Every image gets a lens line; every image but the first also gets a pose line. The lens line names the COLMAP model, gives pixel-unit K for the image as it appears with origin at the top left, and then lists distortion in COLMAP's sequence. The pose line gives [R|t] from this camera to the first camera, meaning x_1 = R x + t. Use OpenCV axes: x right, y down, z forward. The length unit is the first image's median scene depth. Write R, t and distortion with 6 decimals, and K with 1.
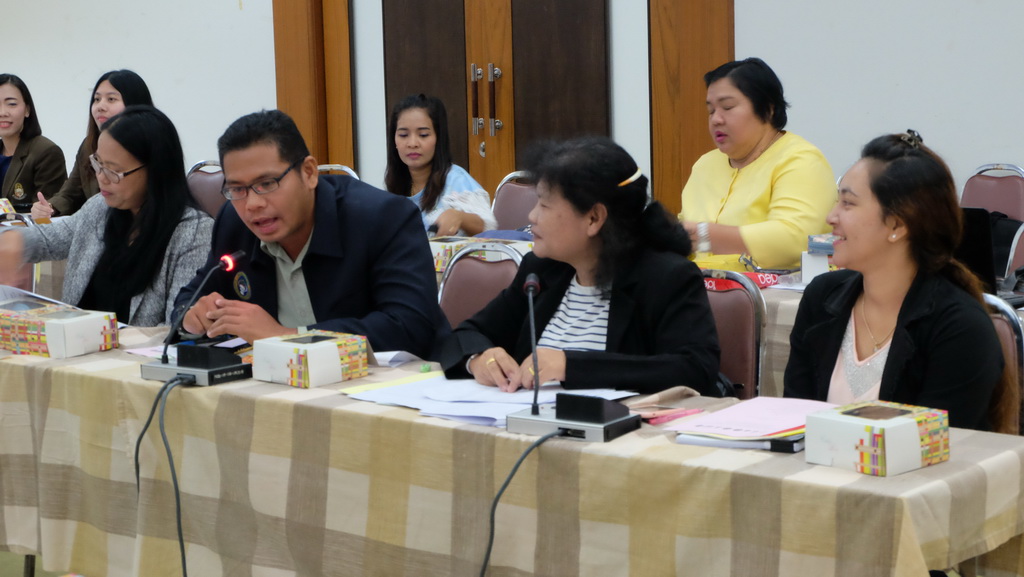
lens RADIAL K [[2066.3, 0, 513.3], [0, 2066.3, 287.7], [0, 0, 1]] dist [0.050692, 0.000000]
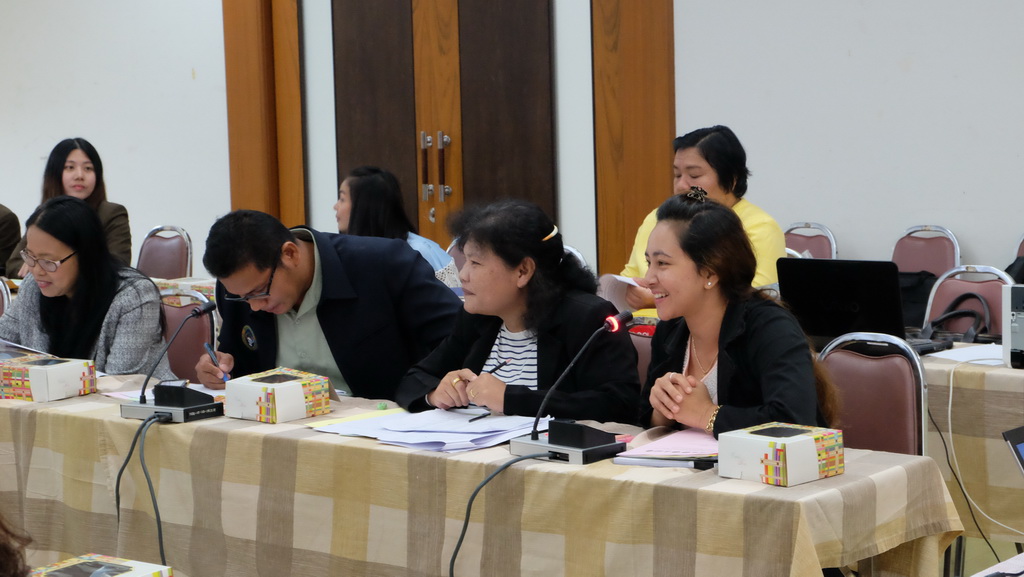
lens RADIAL K [[2173.5, 0, 513.4], [0, 2173.5, 290.8], [0, 0, 1]] dist [0.099763, 0.000000]
pose [[0.999731, -0.004116, 0.022812, 0.001126], [0.004932, 0.999347, -0.035793, 0.019804], [-0.022650, 0.035896, 0.999099, -0.160198]]
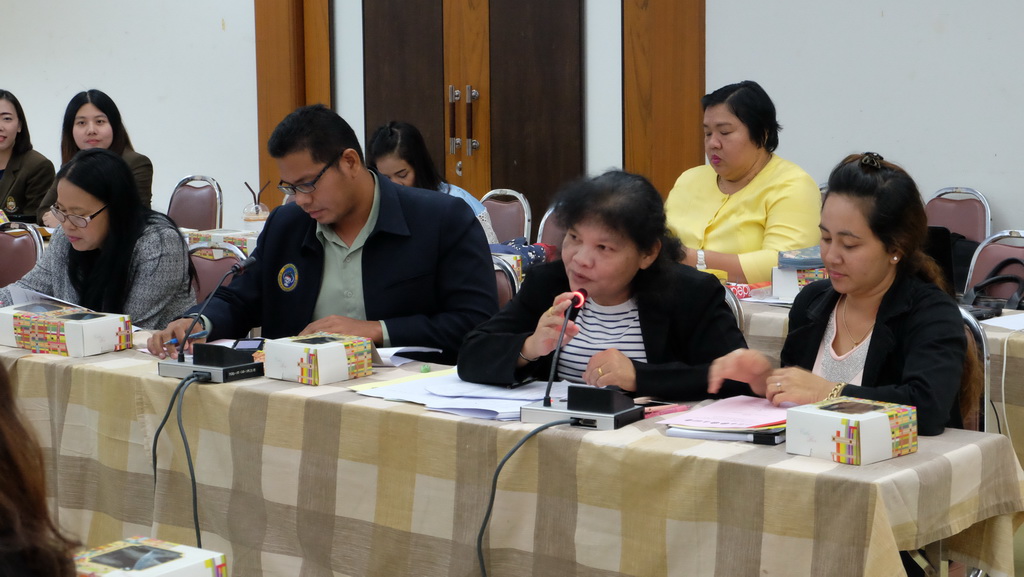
lens RADIAL K [[2069.9, 0, 509.2], [0, 2069.9, 290.0], [0, 0, 1]] dist [0.040332, 0.000000]
pose [[0.999729, 0.010518, 0.020754, -0.022613], [-0.010298, 0.999890, -0.010683, 0.009527], [-0.020864, 0.010466, 0.999728, -0.071096]]
